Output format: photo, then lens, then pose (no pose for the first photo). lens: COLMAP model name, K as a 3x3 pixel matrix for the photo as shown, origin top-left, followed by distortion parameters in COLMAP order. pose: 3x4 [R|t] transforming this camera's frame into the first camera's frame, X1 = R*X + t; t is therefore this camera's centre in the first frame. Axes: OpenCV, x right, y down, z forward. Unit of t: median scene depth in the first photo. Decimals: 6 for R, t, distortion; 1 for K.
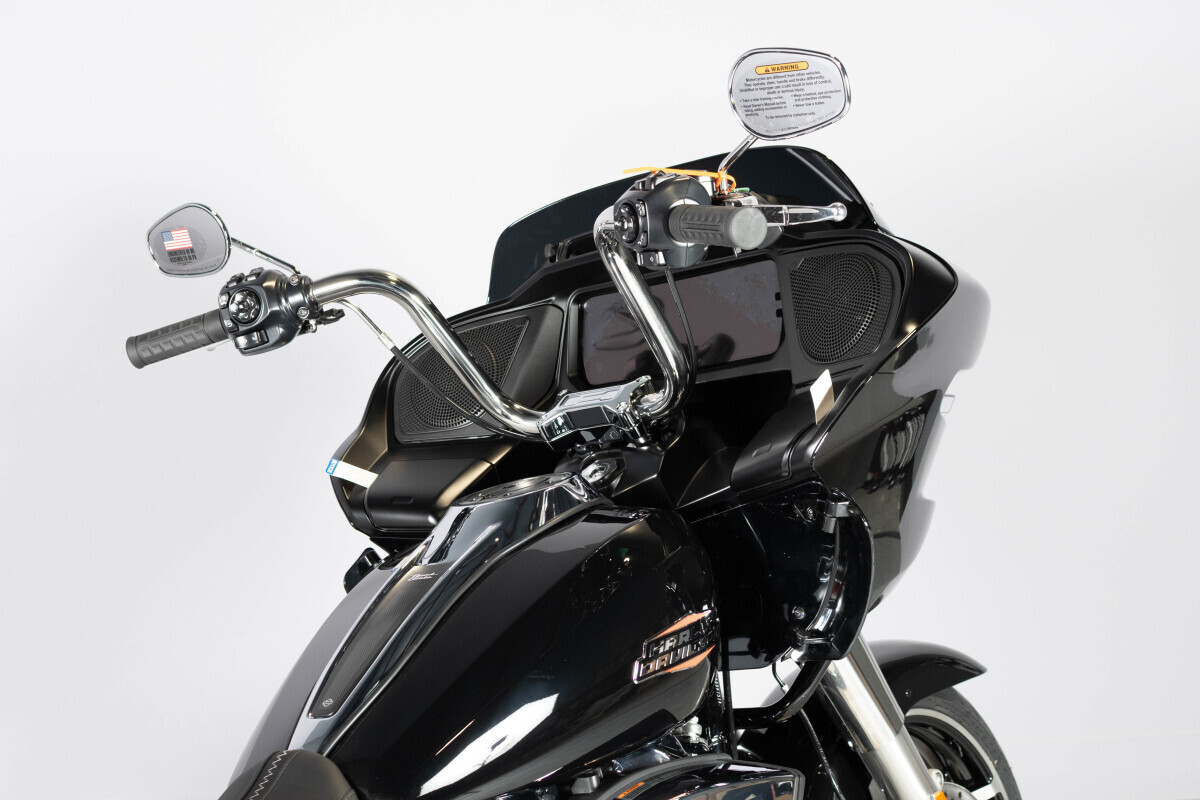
lens RADIAL K [[2155.2, 0, 646.9], [0, 2155.2, 398.6], [0, 0, 1]] dist [-0.009940, 0.162874]
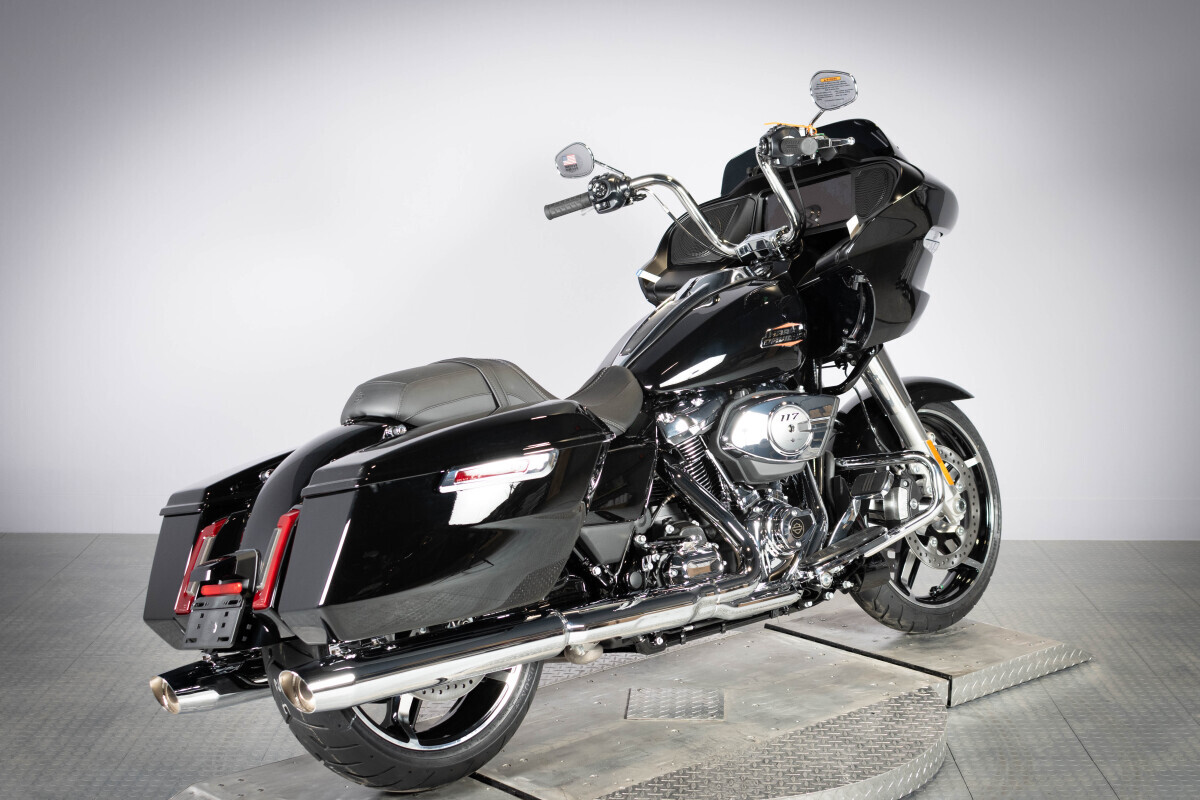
lens RADIAL K [[1940.6, 0, 633.6], [0, 1940.6, 415.7], [0, 0, 1]] dist [-0.016183, 0.162408]
pose [[0.985433, 0.037293, -0.165927, 0.171777], [-0.034835, 0.999236, 0.017699, 0.143952], [0.166461, -0.011661, 0.985979, -0.882859]]
